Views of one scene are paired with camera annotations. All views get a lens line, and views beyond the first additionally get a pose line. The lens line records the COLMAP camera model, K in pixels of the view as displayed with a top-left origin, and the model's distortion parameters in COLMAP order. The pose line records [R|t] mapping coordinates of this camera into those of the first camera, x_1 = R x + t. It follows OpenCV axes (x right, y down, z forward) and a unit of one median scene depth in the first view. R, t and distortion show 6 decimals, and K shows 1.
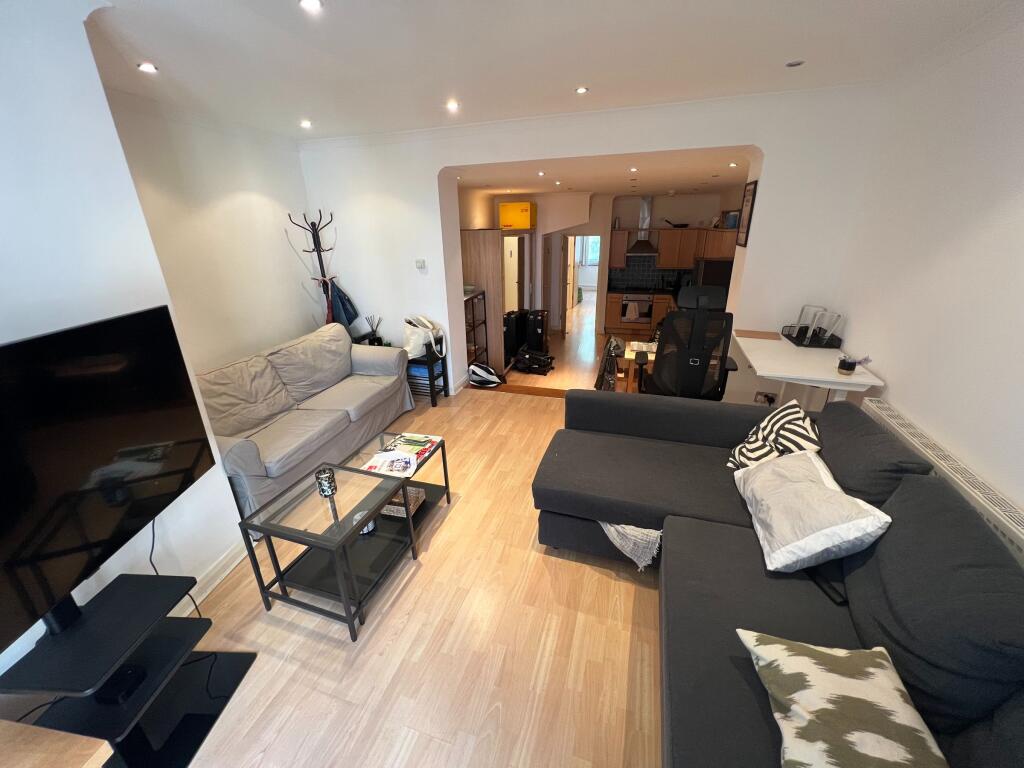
lens RADIAL K [[411.7, 0, 508.9], [0, 411.7, 381.3], [0, 0, 1]] dist [0.000006, -0.000321]
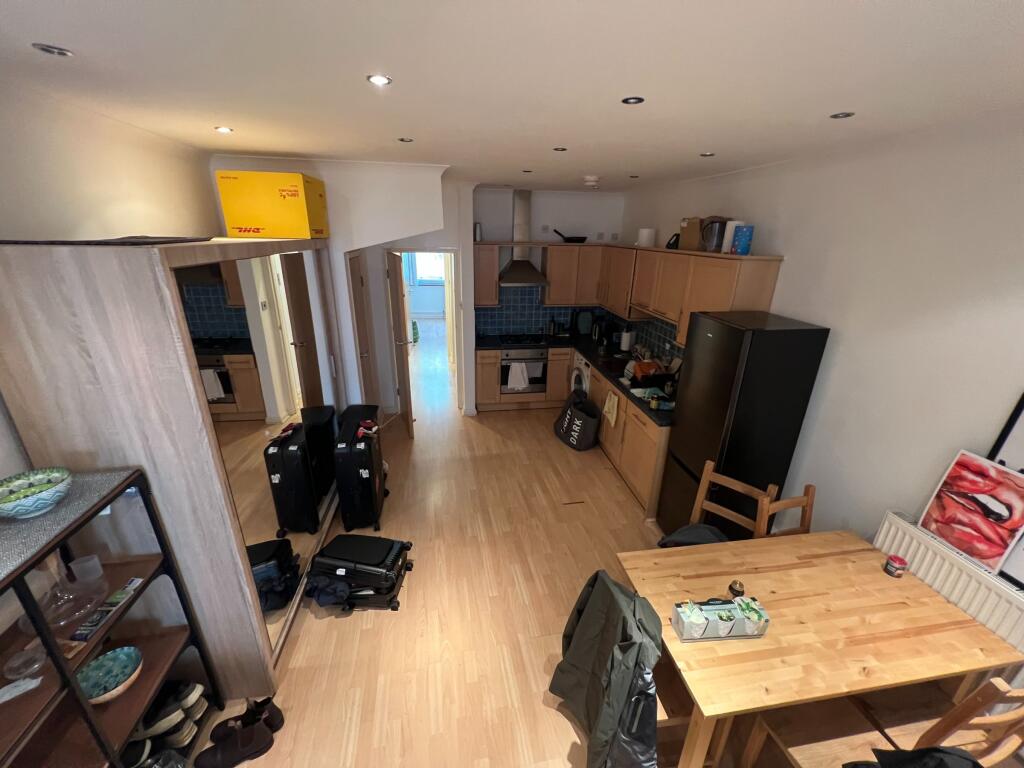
lens RADIAL K [[411.7, 0, 511.5], [0, 411.7, 387.9], [0, 0, 1]] dist [0.000006, -0.000321]
pose [[0.906078, -0.116526, 0.406748, 0.041504], [0.114626, 0.992982, 0.029129, -0.179759], [-0.407288, 0.020231, 0.913076, 0.463596]]
